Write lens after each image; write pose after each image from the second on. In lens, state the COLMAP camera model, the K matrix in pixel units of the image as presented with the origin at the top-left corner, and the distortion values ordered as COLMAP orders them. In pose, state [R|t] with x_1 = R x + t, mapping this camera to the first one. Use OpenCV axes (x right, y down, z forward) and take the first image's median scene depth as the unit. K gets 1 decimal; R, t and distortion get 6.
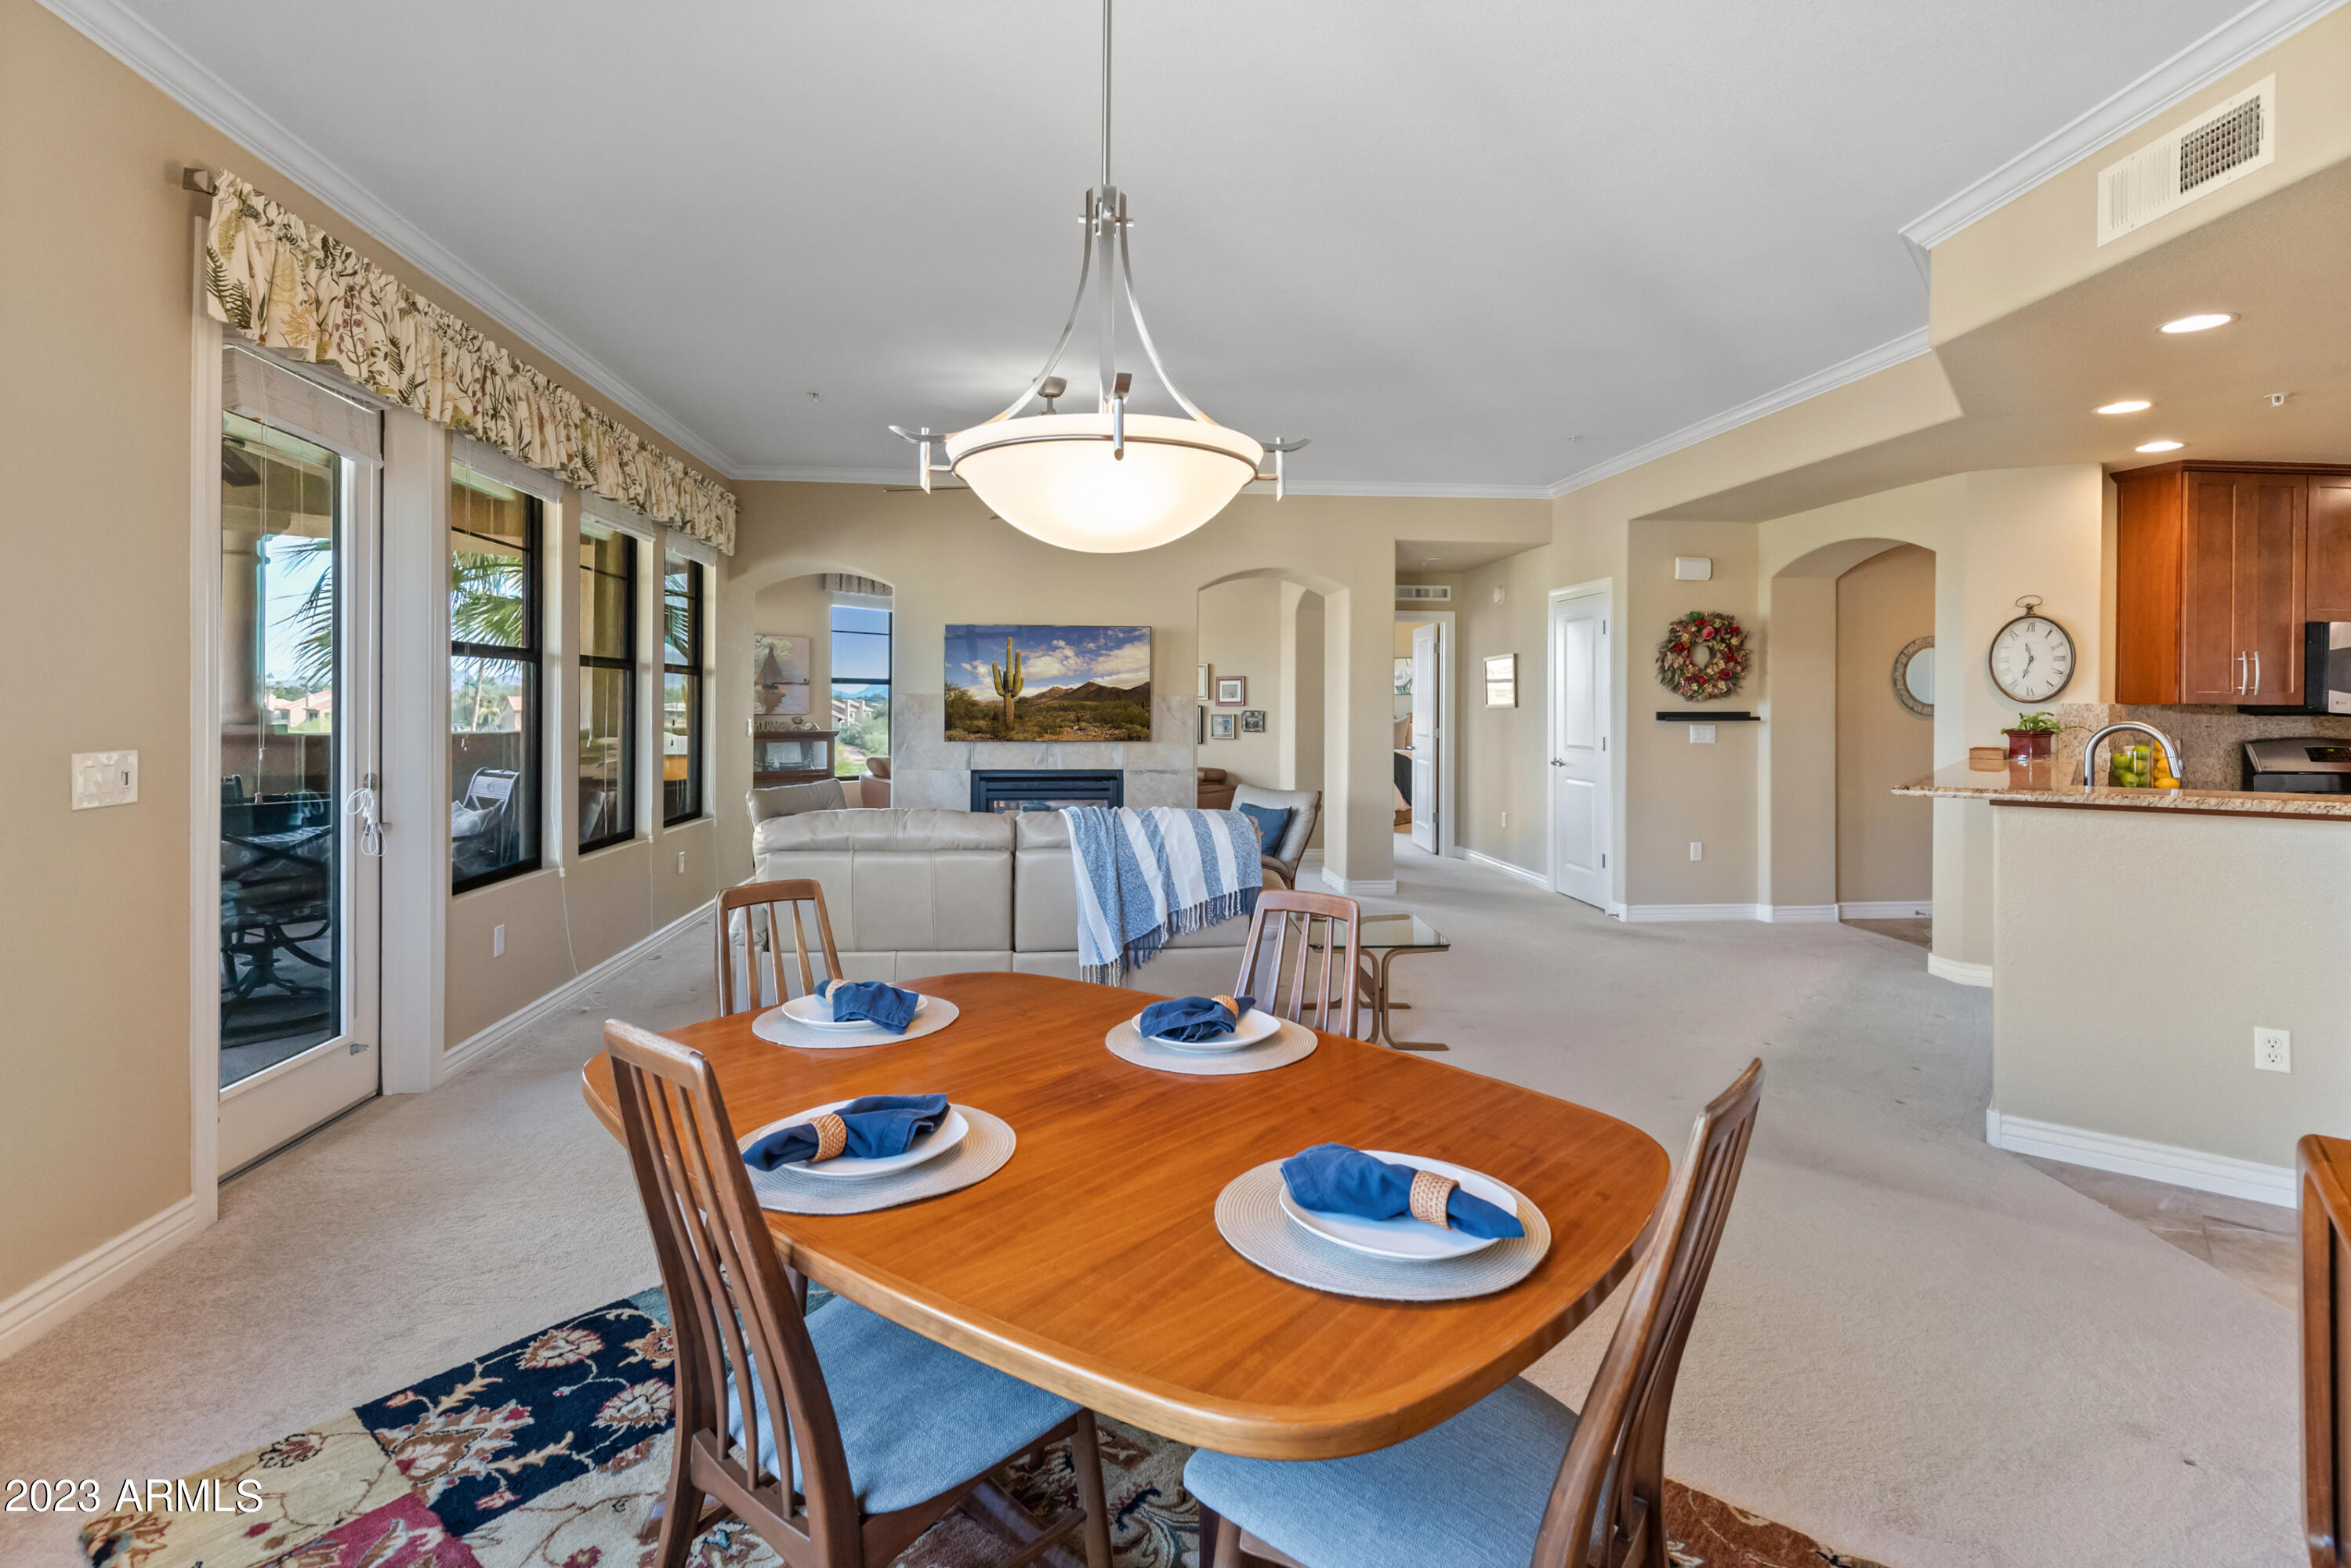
lens RADIAL K [[1130.4, 0, 1180.7], [0, 1130.4, 705.2], [0, 0, 1]] dist [0.013538, -0.002670]
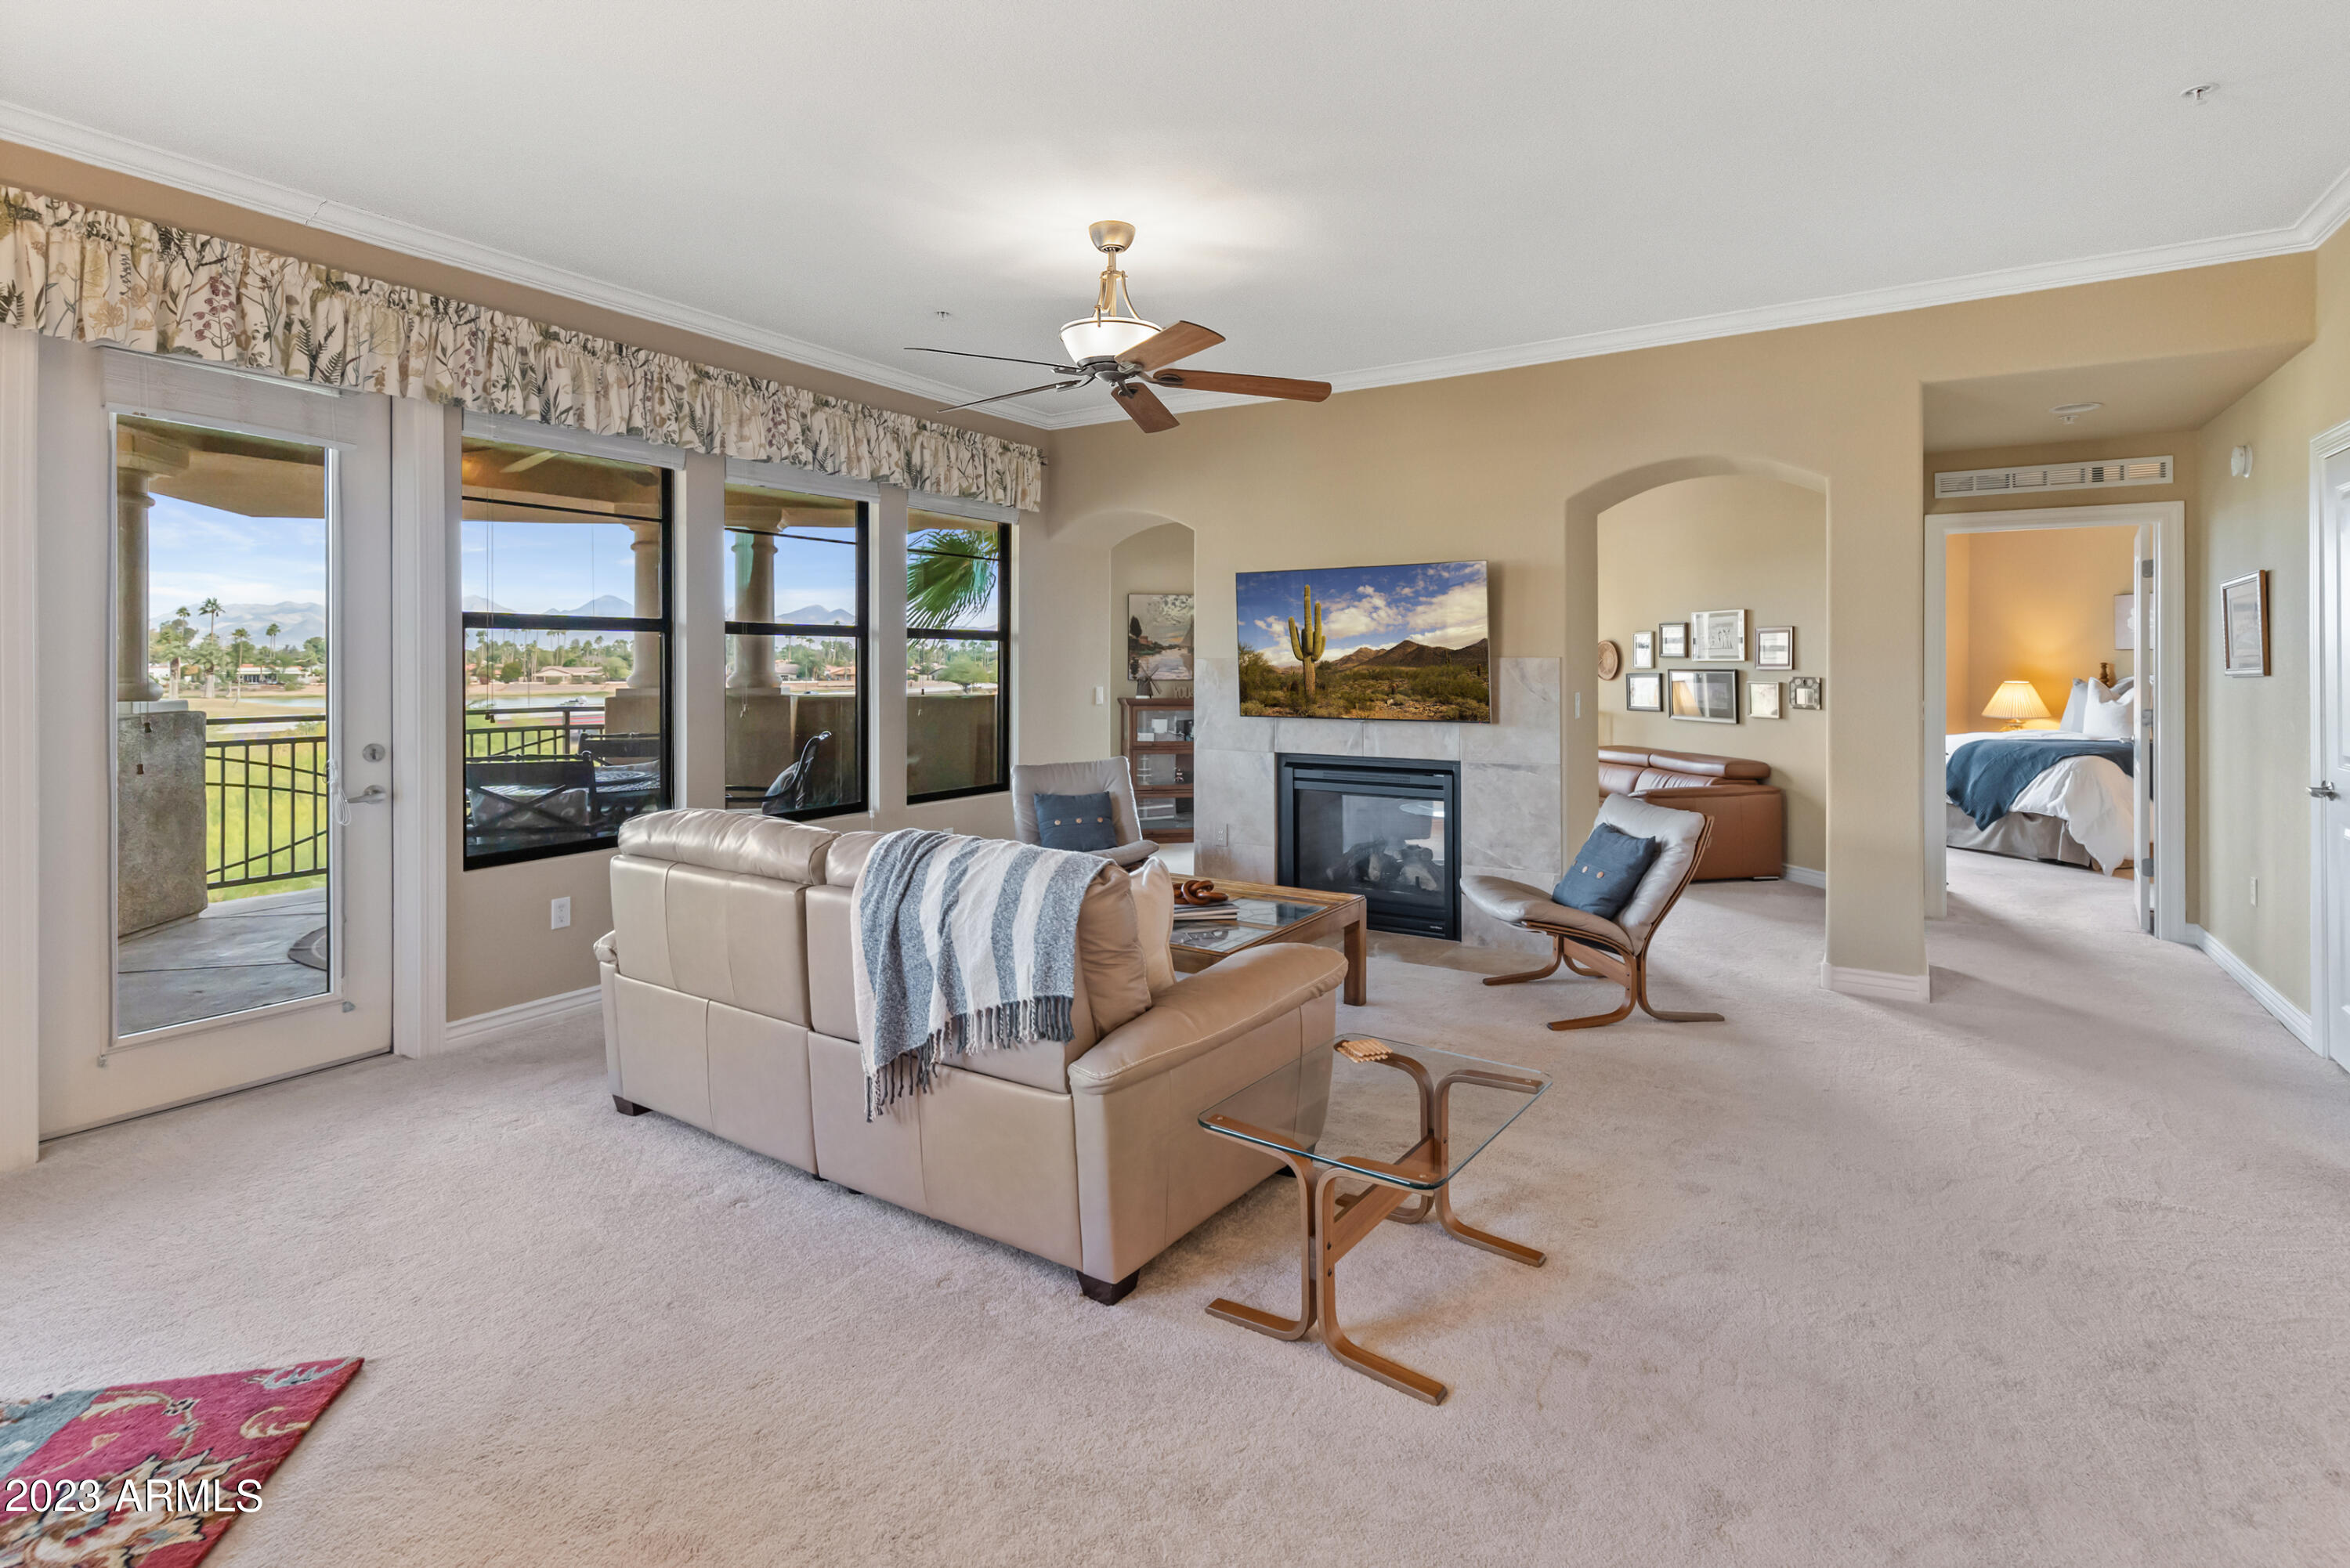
lens RADIAL K [[1129.9, 0, 1221.0], [0, 1129.9, 666.1], [0, 0, 1]] dist [0.013538, -0.002670]
pose [[0.783918, -0.001809, -0.620861, 0.284684], [0.003889, 0.999990, 0.001998, -0.005770], [0.620852, -0.003981, 0.783918, 0.347827]]
